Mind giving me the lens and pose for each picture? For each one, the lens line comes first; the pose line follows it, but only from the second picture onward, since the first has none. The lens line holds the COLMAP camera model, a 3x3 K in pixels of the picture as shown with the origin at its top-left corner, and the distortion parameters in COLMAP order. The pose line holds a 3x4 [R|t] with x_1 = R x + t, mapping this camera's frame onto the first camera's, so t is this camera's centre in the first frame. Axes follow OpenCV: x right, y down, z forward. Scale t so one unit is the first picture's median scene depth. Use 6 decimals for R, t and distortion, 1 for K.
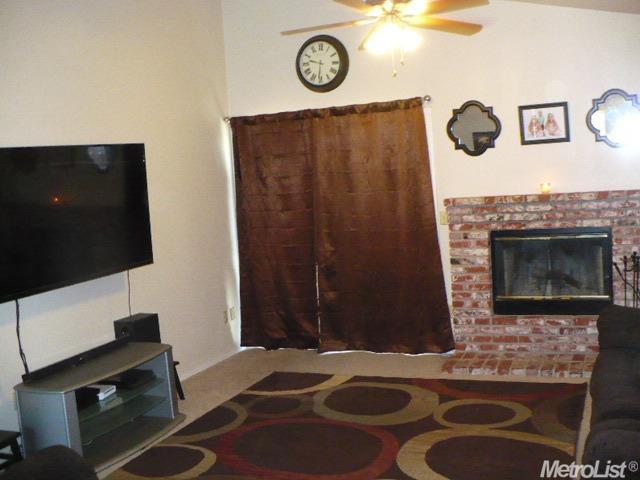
lens RADIAL K [[722.9, 0, 330.8], [0, 722.9, 237.0], [0, 0, 1]] dist [-0.261075, 0.333582]
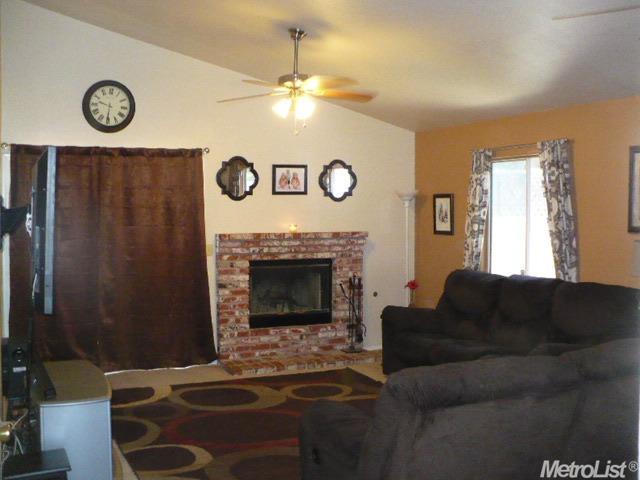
lens RADIAL K [[722.9, 0, 330.8], [0, 722.9, 237.0], [0, 0, 1]] dist [-0.261075, 0.333582]
pose [[0.668144, 0.043472, 0.742761, -0.630858], [0.020504, 0.996837, -0.076786, 0.050337], [-0.743749, 0.066534, 0.665139, 0.048824]]
